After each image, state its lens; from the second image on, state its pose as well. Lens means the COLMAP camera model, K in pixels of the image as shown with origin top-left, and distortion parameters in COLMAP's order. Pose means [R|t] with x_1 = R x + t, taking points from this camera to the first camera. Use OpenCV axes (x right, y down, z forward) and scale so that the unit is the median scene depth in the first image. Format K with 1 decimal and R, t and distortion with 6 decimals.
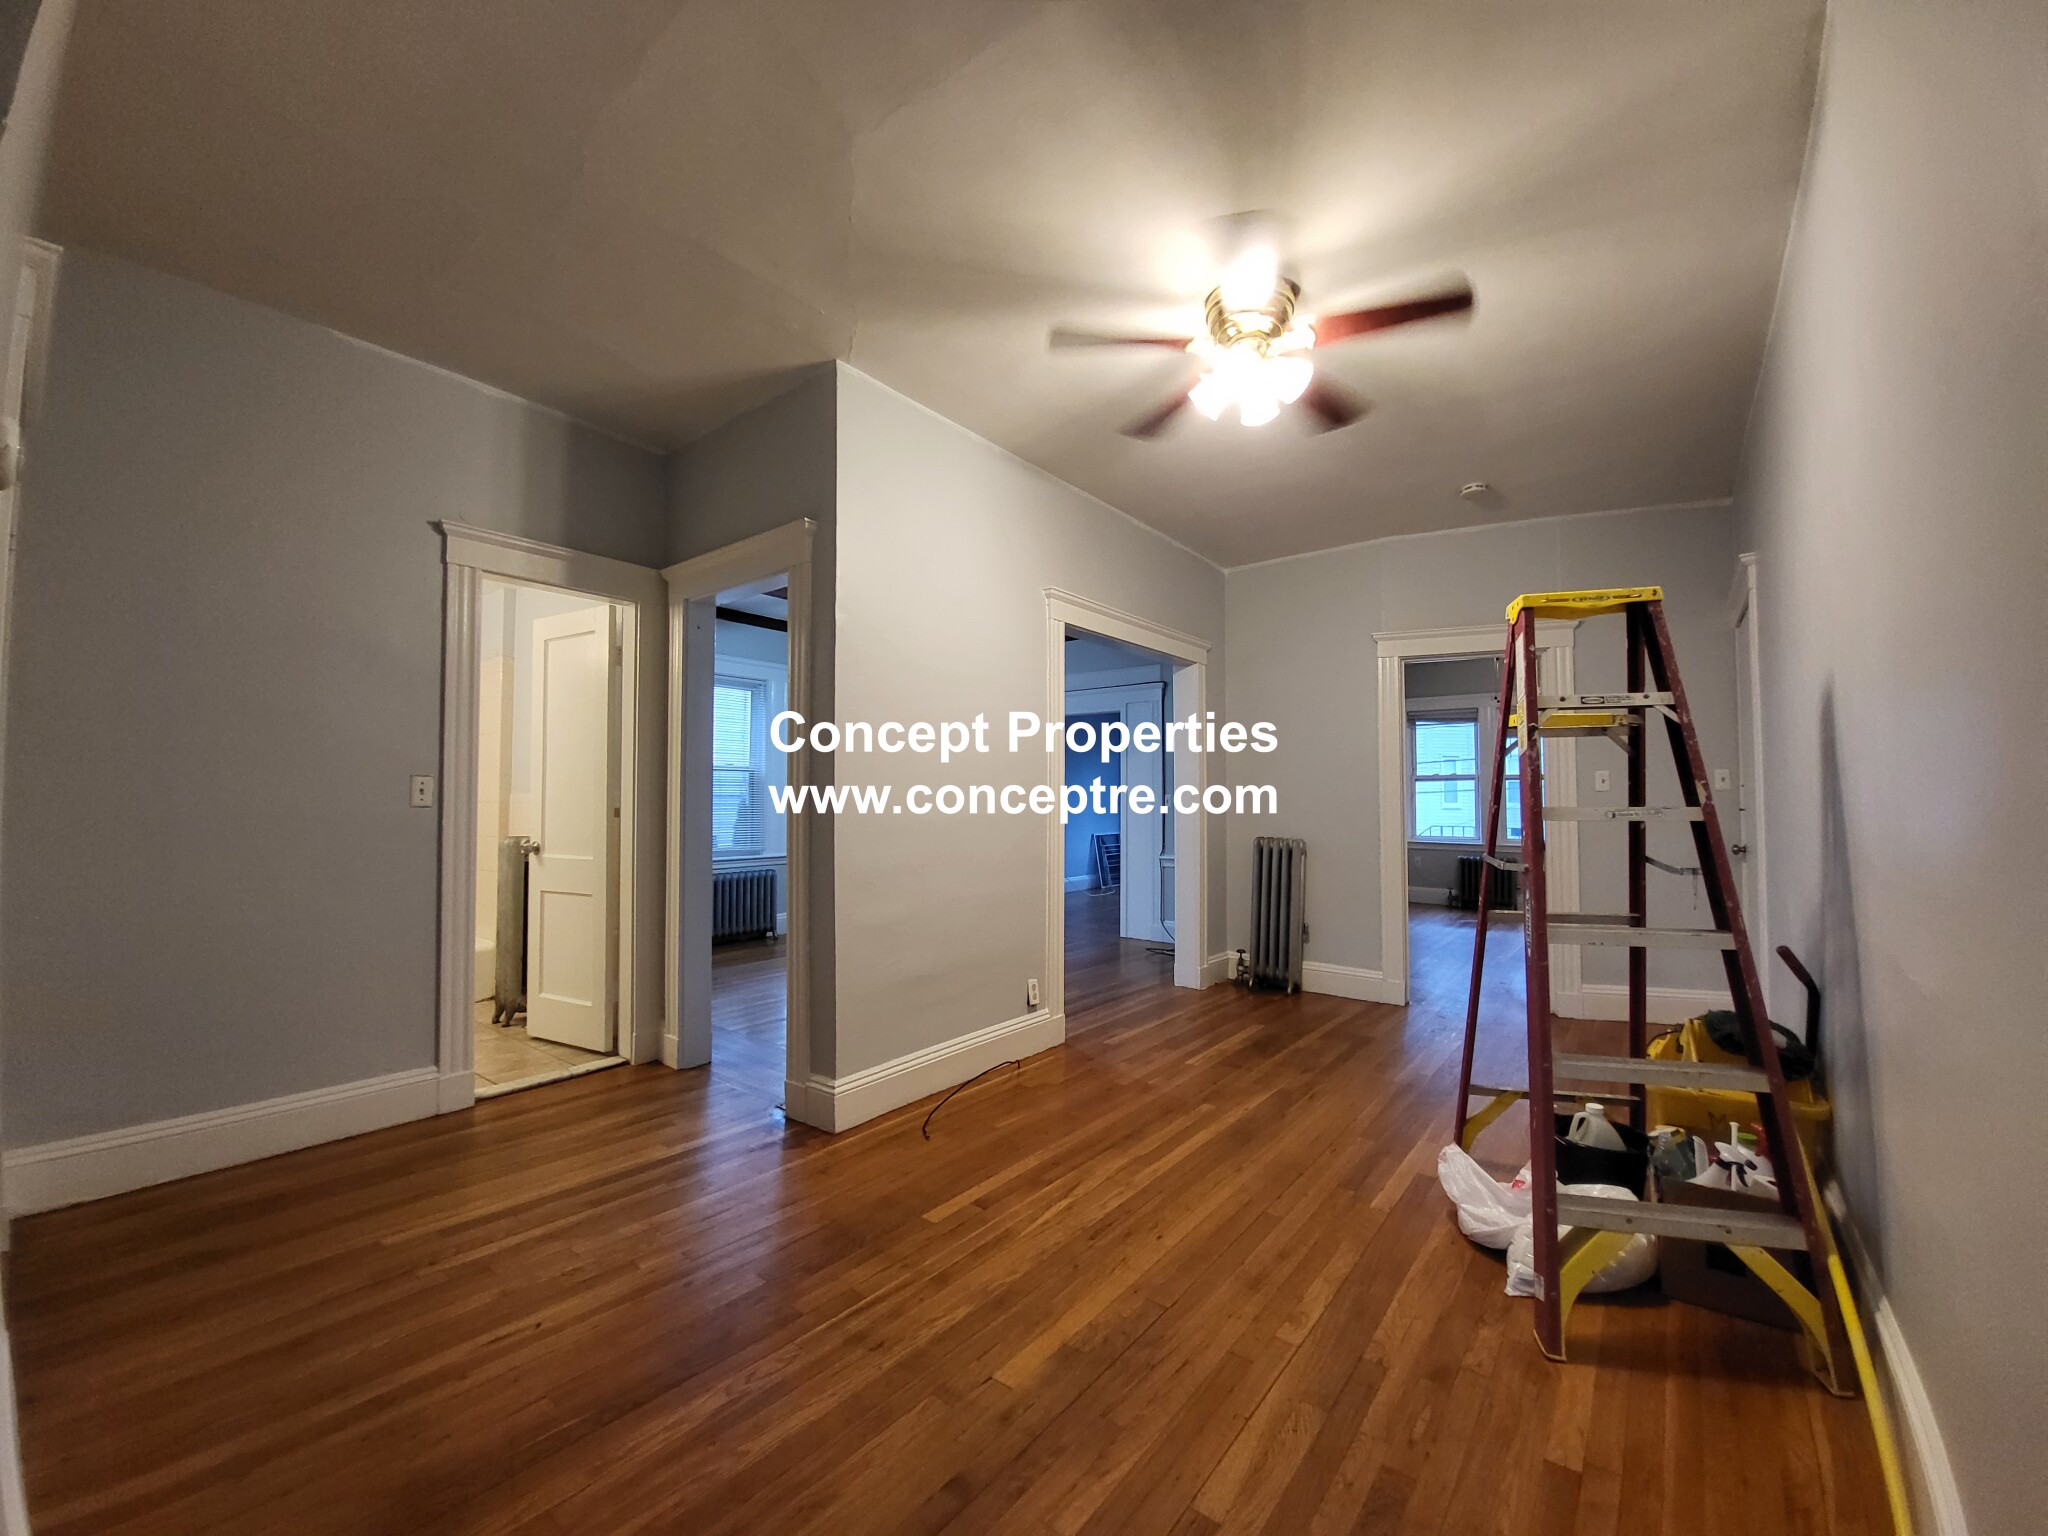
lens RADIAL K [[810.1, 0, 1036.3], [0, 810.1, 773.4], [0, 0, 1]] dist [-0.012046, -0.005994]
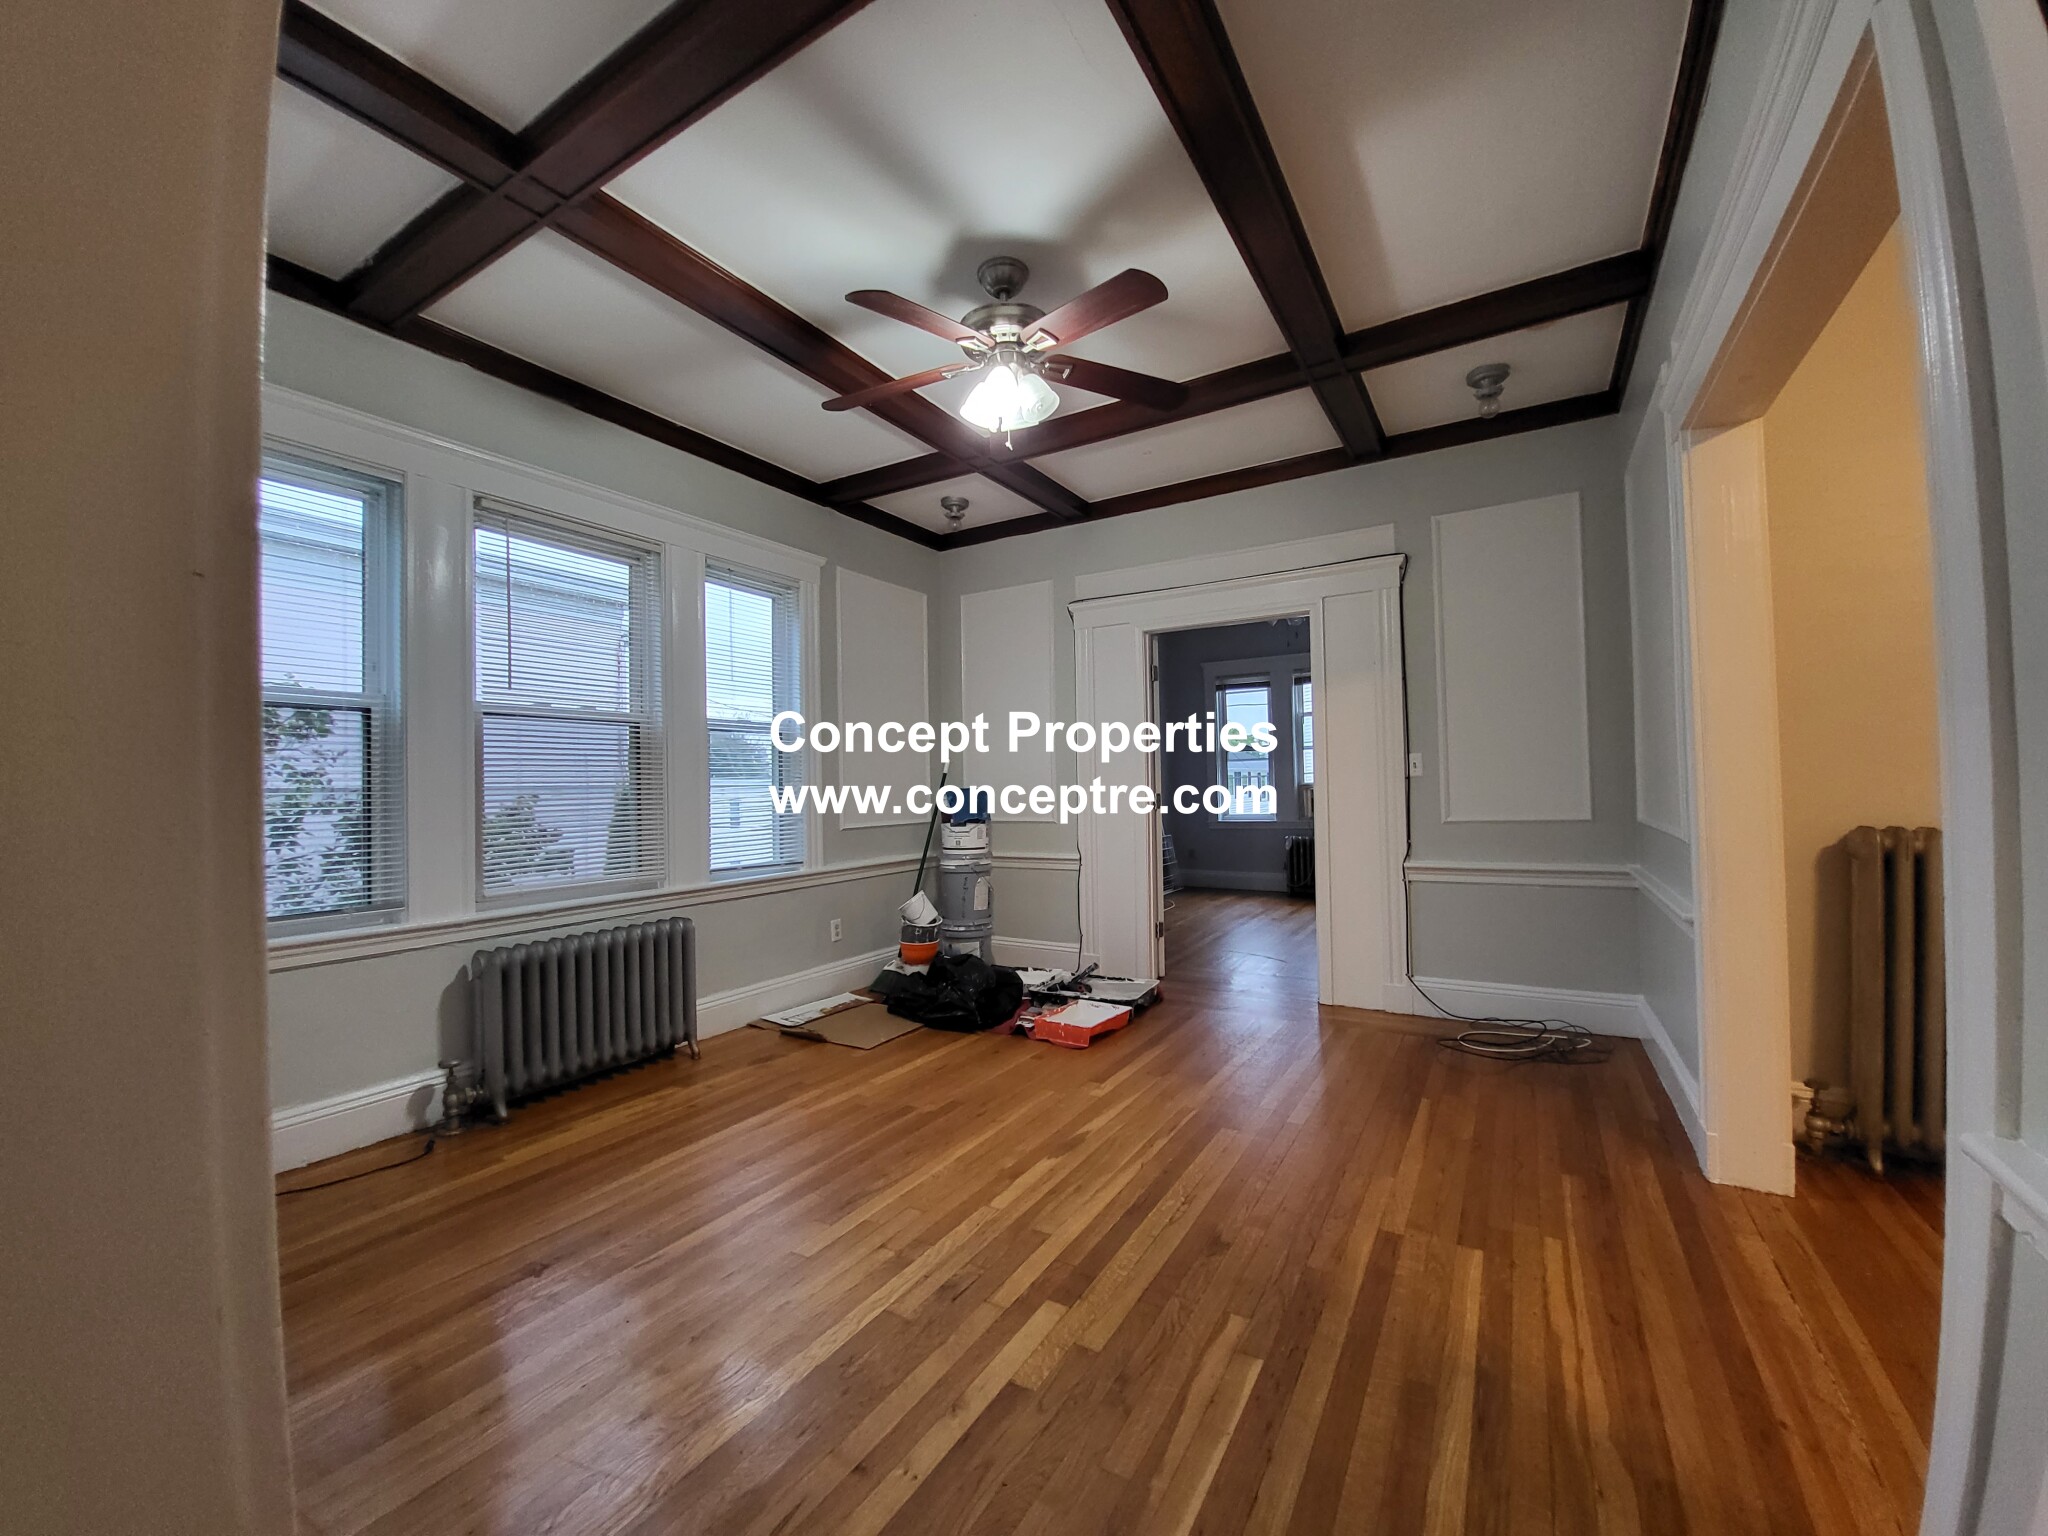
lens RADIAL K [[810.1, 0, 1037.8], [0, 810.1, 774.5], [0, 0, 1]] dist [-0.012046, -0.005994]
pose [[0.991681, -0.019568, 0.127227, -0.522081], [0.017312, 0.999673, 0.018812, 0.077240], [-0.127553, -0.016453, 0.991695, 1.457772]]
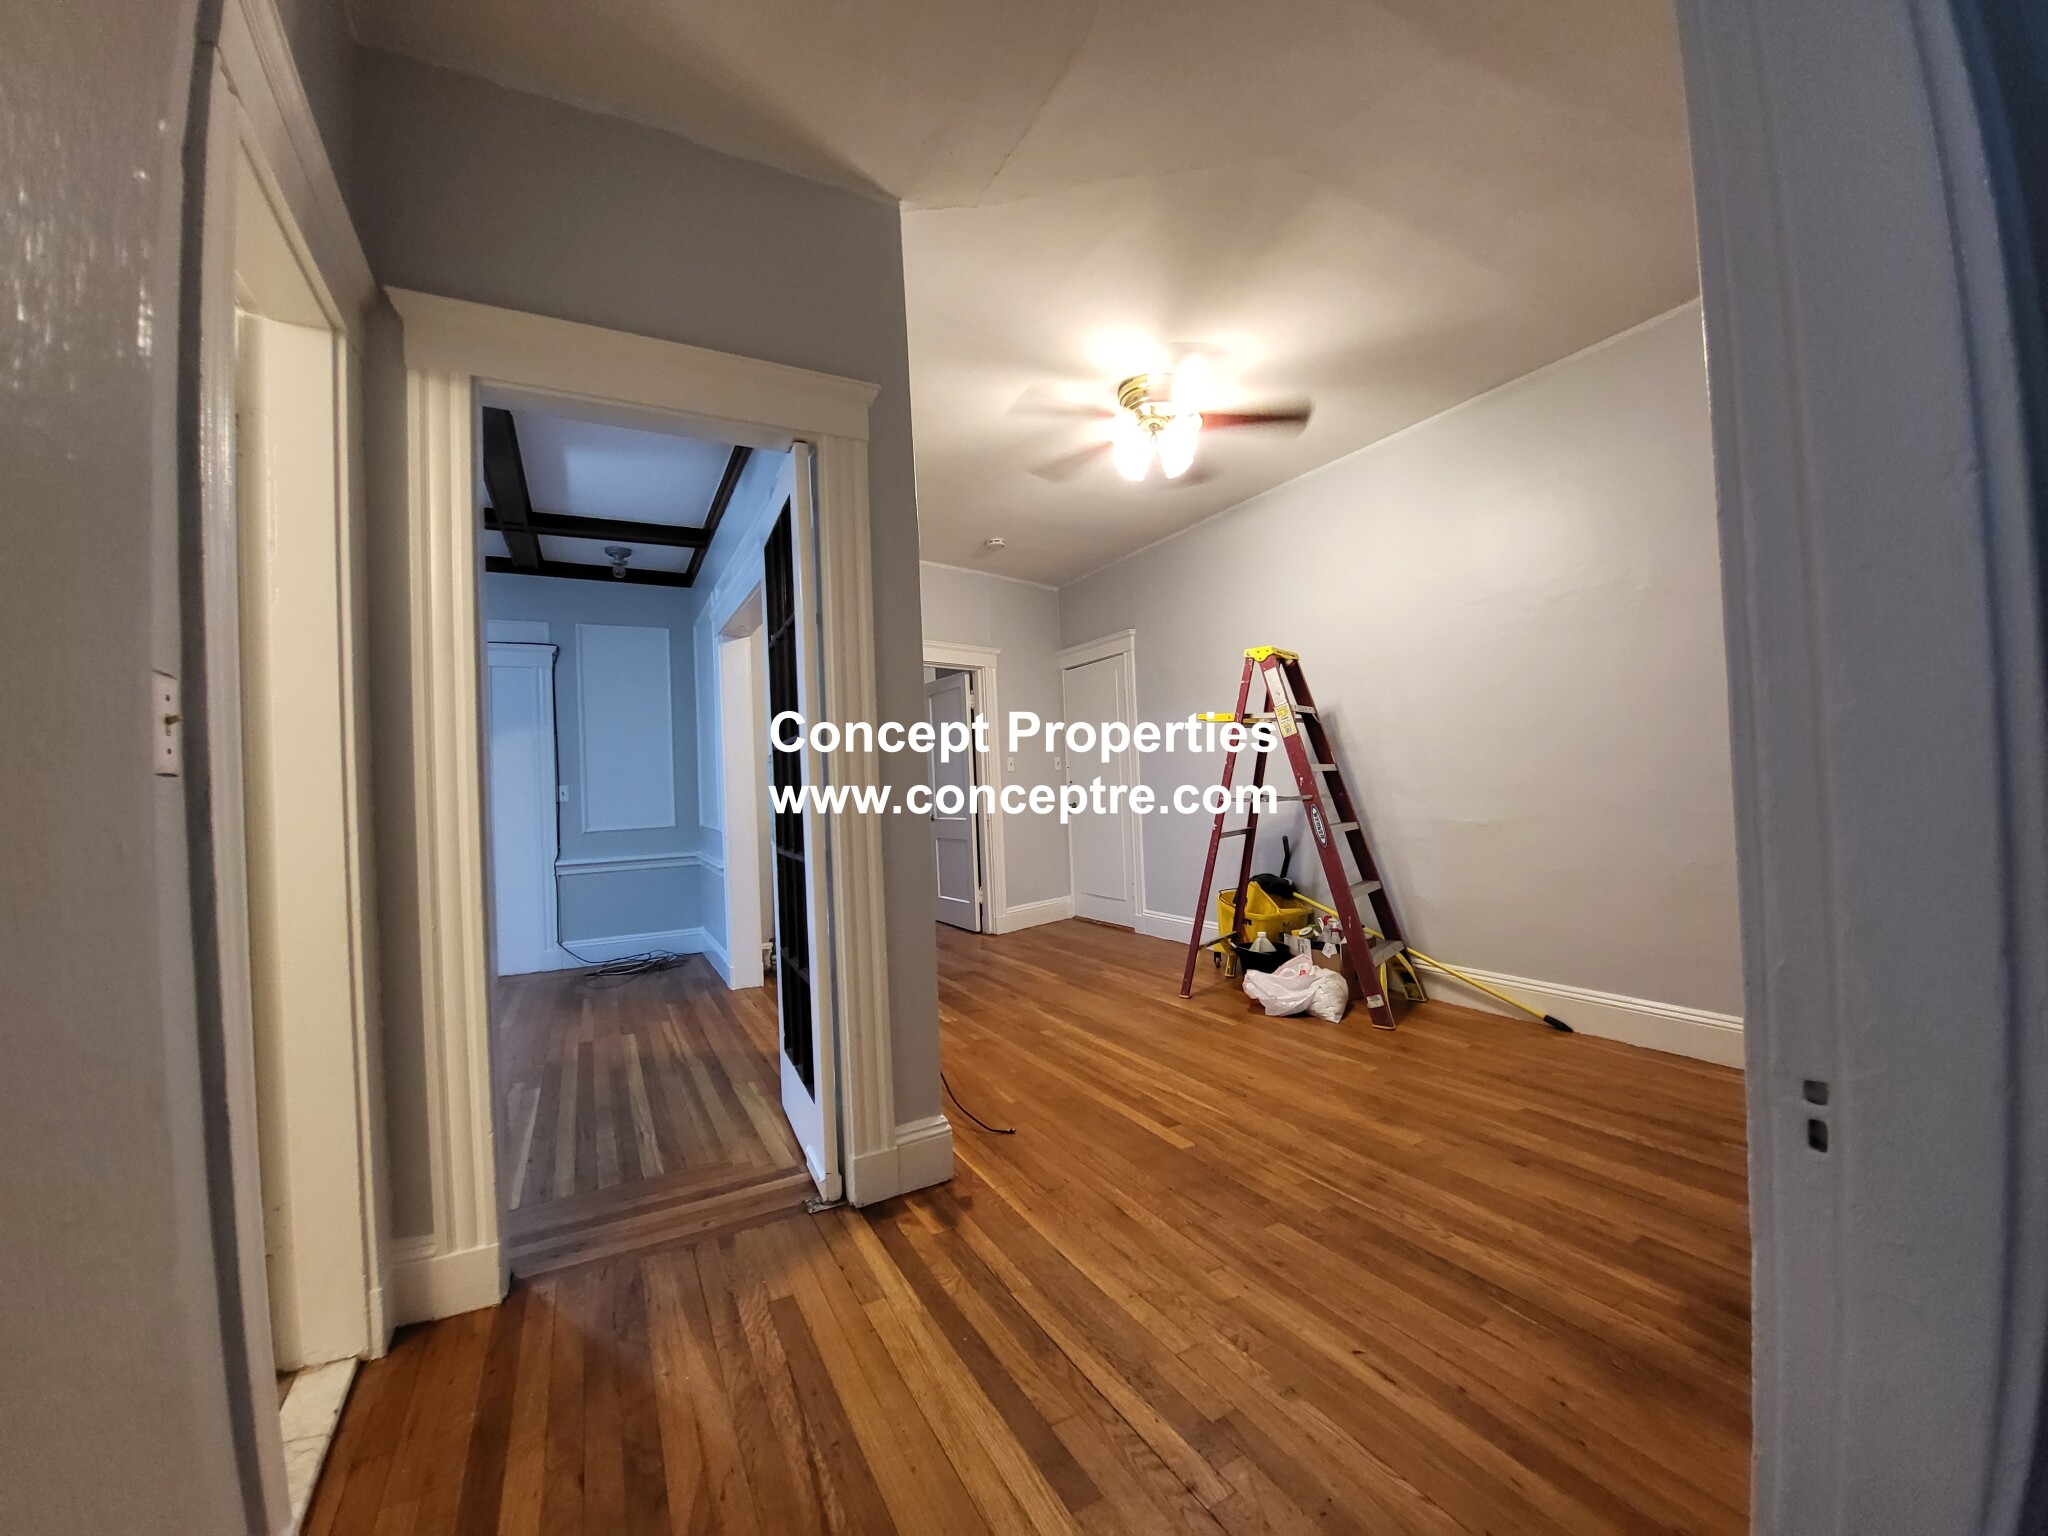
lens RADIAL K [[810.1, 0, 1040.3], [0, 810.1, 772.1], [0, 0, 1]] dist [-0.012046, -0.005994]
pose [[0.394785, 0.002705, 0.918769, -1.192741], [0.007759, 0.999950, -0.006278, 0.063488], [-0.918741, 0.009608, 0.394745, 0.753084]]
